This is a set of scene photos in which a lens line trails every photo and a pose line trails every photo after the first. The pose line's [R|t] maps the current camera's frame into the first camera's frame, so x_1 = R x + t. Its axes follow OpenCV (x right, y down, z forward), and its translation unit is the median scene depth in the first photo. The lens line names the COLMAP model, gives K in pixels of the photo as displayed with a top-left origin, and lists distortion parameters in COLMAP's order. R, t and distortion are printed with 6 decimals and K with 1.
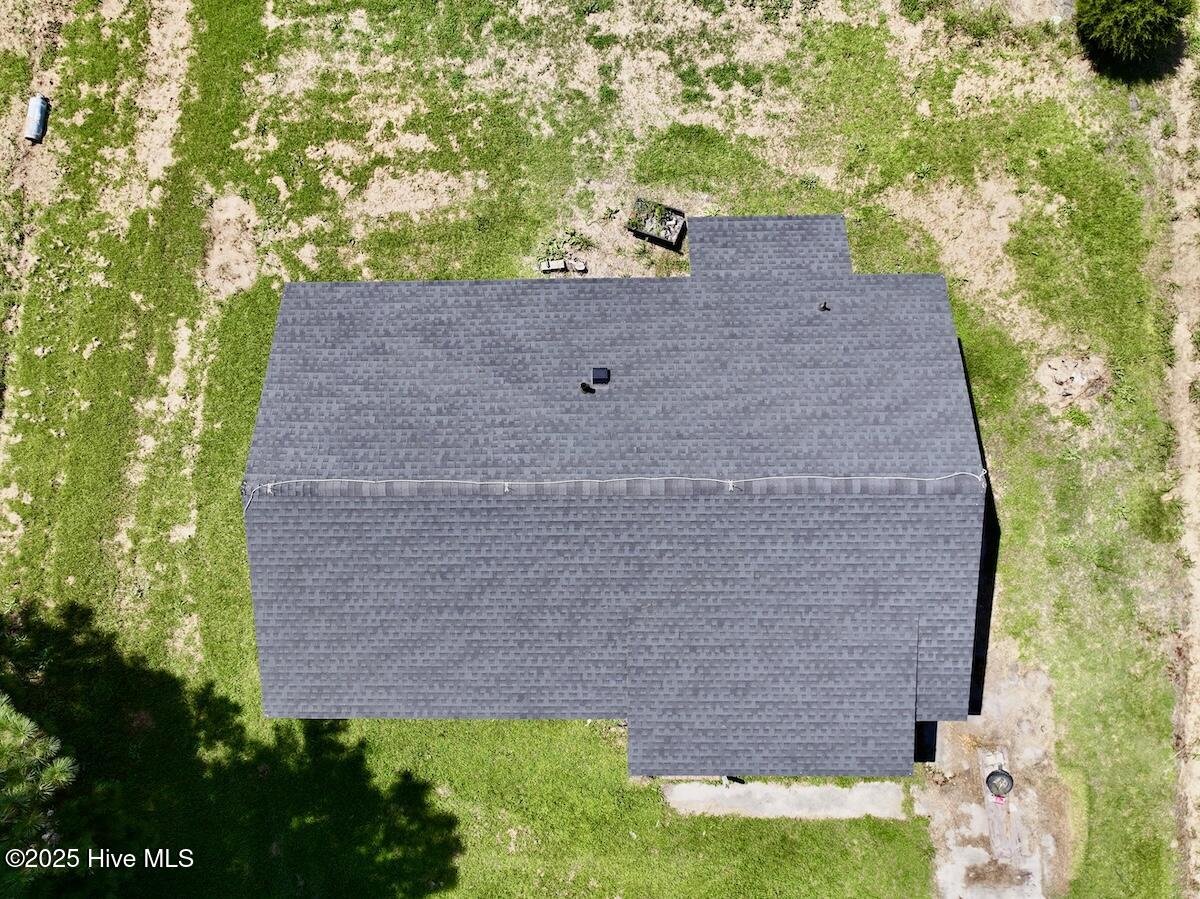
lens RADIAL K [[846.1, 0, 599.6], [0, 846.1, 445.3], [0, 0, 1]] dist [0.004962, 0.007765]
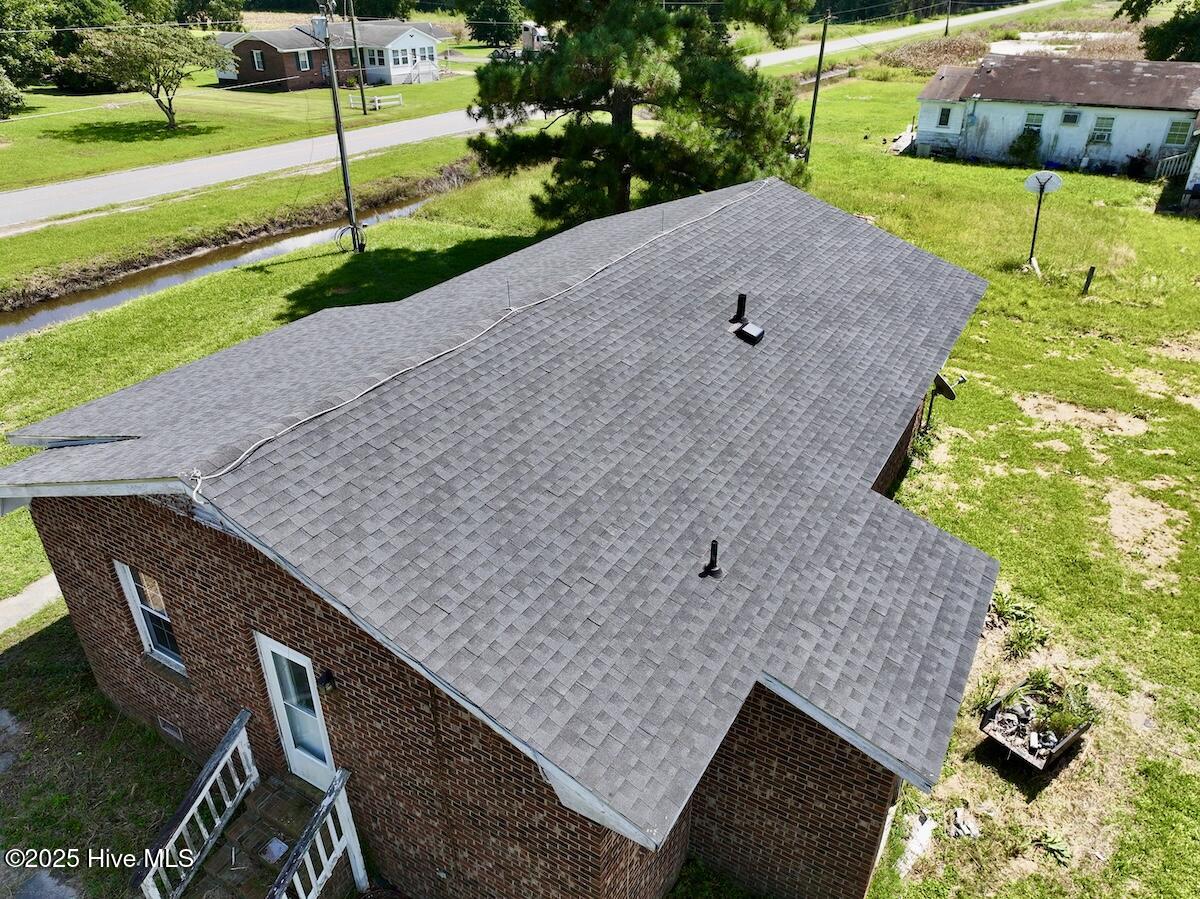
lens RADIAL K [[850.5, 0, 602.2], [0, 850.5, 443.1], [0, 0, 1]] dist [-0.015547, 0.039422]
pose [[-0.507802, 0.446692, -0.736616, 0.478675], [-0.852532, -0.137697, 0.504211, -0.265994], [0.123797, 0.884028, 0.450742, 0.580337]]
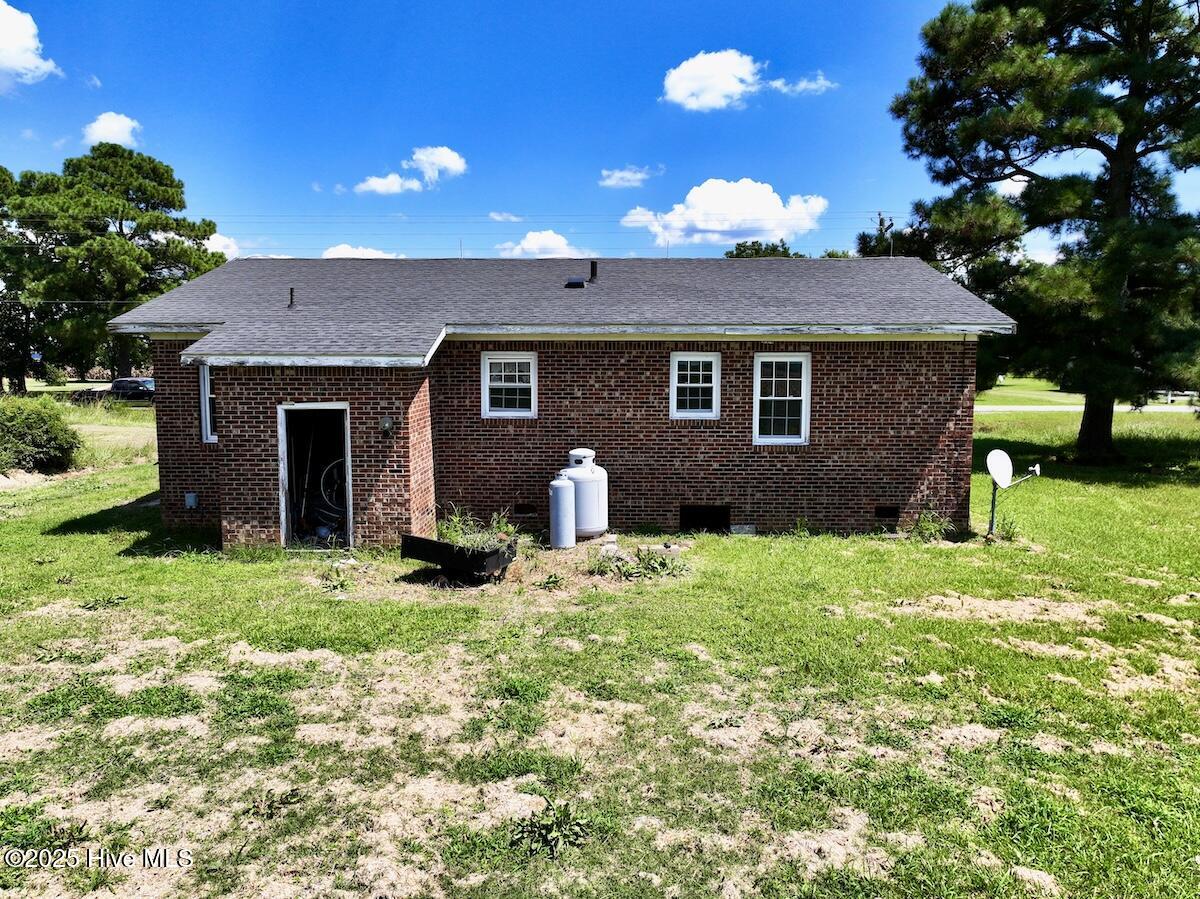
lens RADIAL K [[843.5, 0, 598.8], [0, 843.5, 452.2], [0, 0, 1]] dist [0.000915, 0.003604]
pose [[-0.999088, 0.032041, 0.028222, -0.033314], [0.028693, 0.014338, 0.999485, -0.752410], [0.031620, 0.999384, -0.015245, 0.923691]]
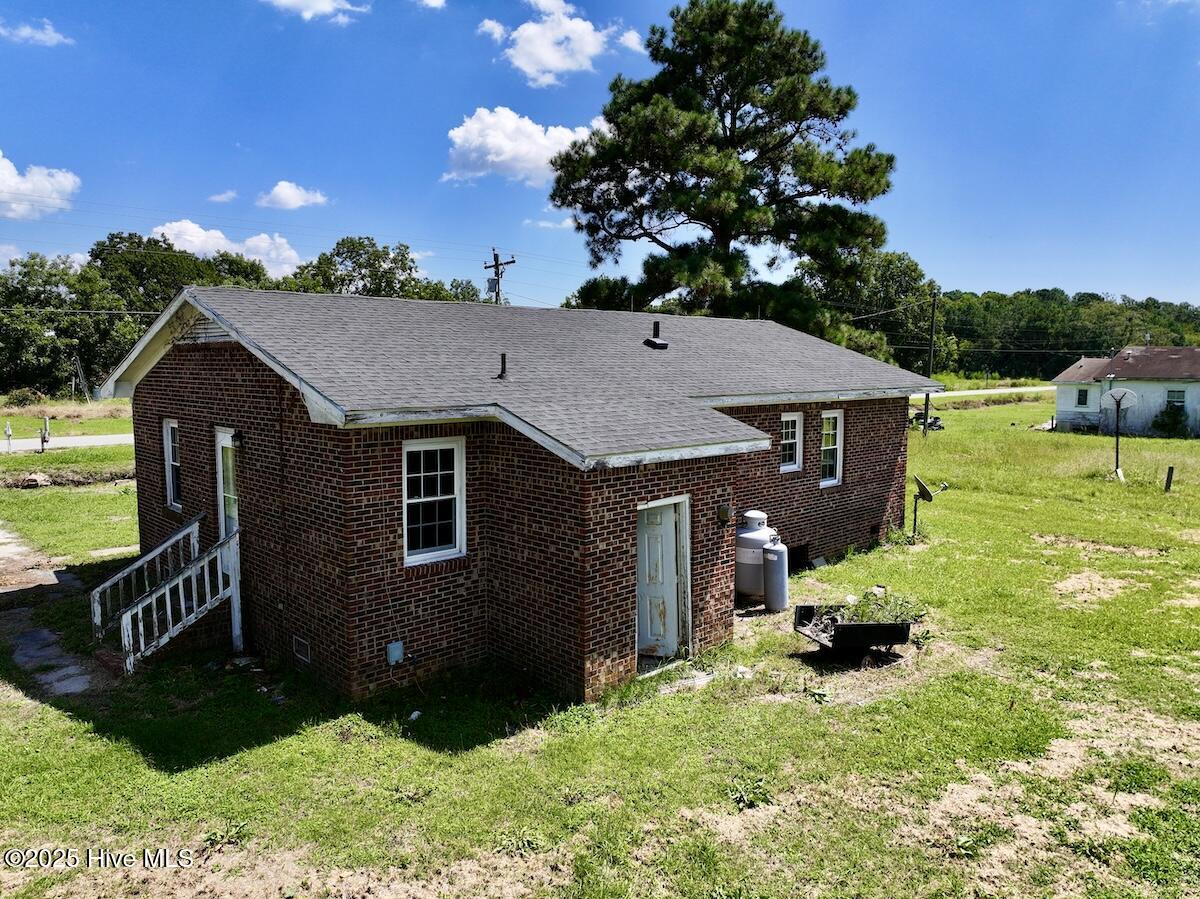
lens RADIAL K [[843.5, 0, 598.8], [0, 843.5, 452.2], [0, 0, 1]] dist [0.000915, 0.003604]
pose [[-0.720715, 0.108458, -0.684694, 0.513927], [-0.684759, 0.042562, 0.727526, -0.526877], [0.108048, 0.993189, 0.043593, 0.826685]]
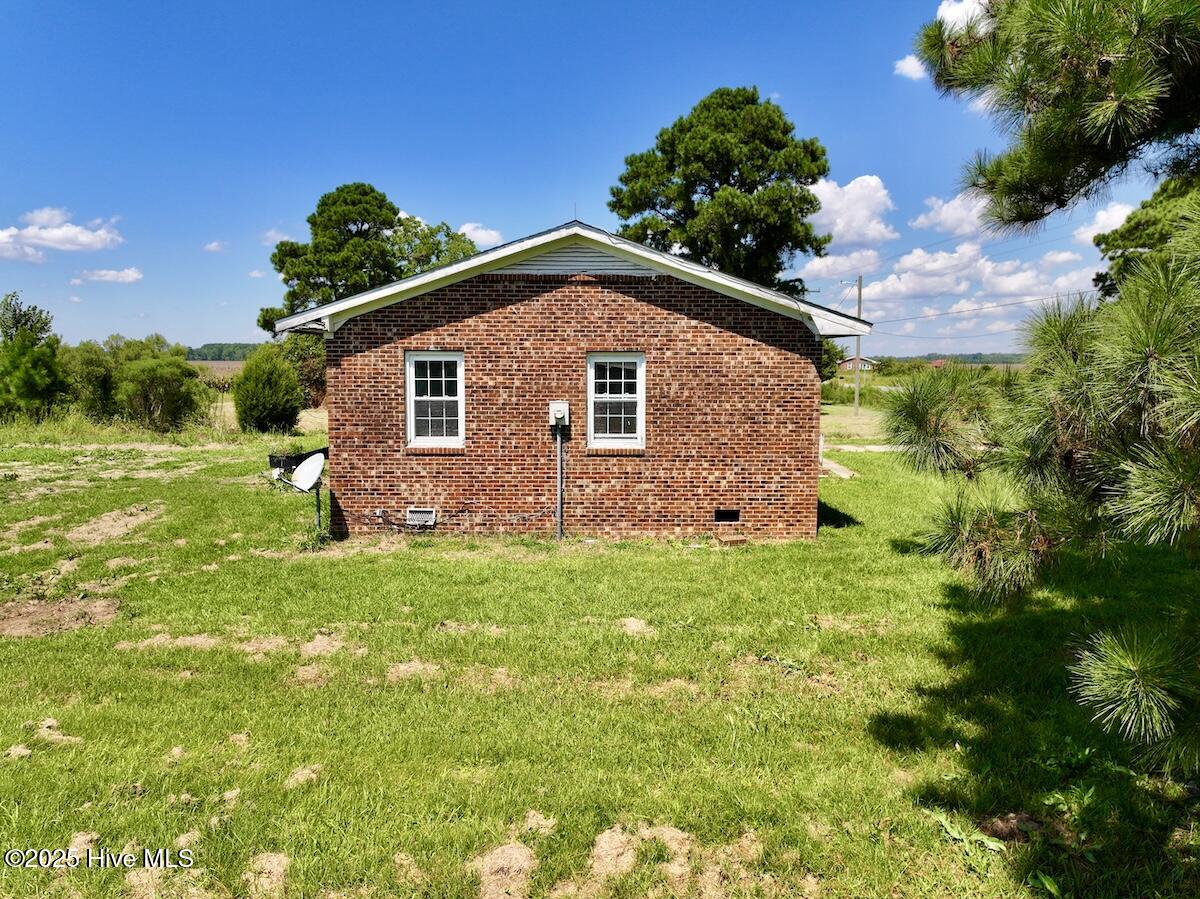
lens RADIAL K [[850.5, 0, 602.2], [0, 850.5, 443.1], [0, 0, 1]] dist [-0.015547, 0.039422]
pose [[-0.016609, -0.060913, 0.998005, -0.904283], [0.991737, 0.125987, 0.024195, 0.061102], [-0.127210, 0.990160, 0.058318, 0.856537]]
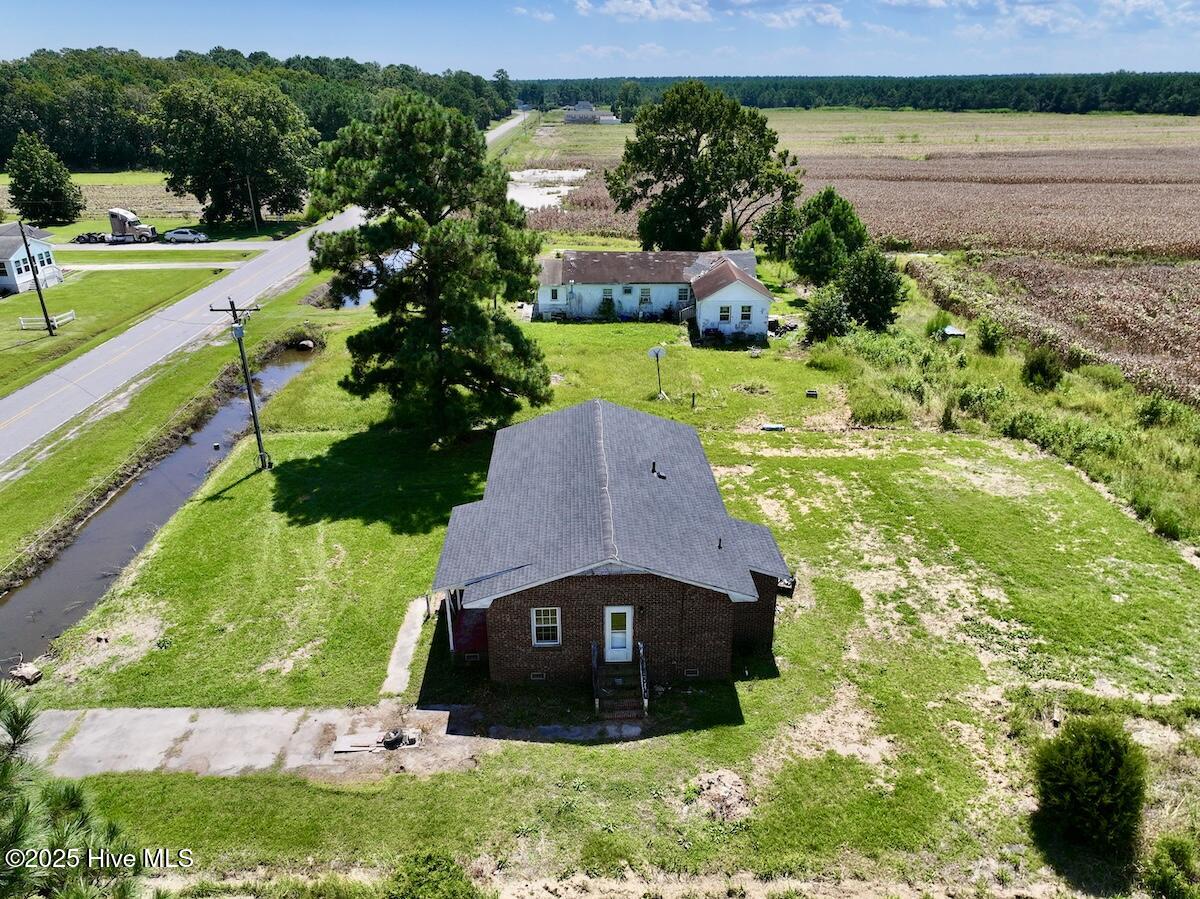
lens RADIAL K [[846.1, 0, 599.6], [0, 846.1, 445.3], [0, 0, 1]] dist [0.004962, 0.007765]
pose [[0.031954, 0.425288, -0.904494, 1.307851], [-0.991701, 0.126246, 0.024326, 0.001487], [0.124535, 0.896210, 0.425793, 0.086637]]
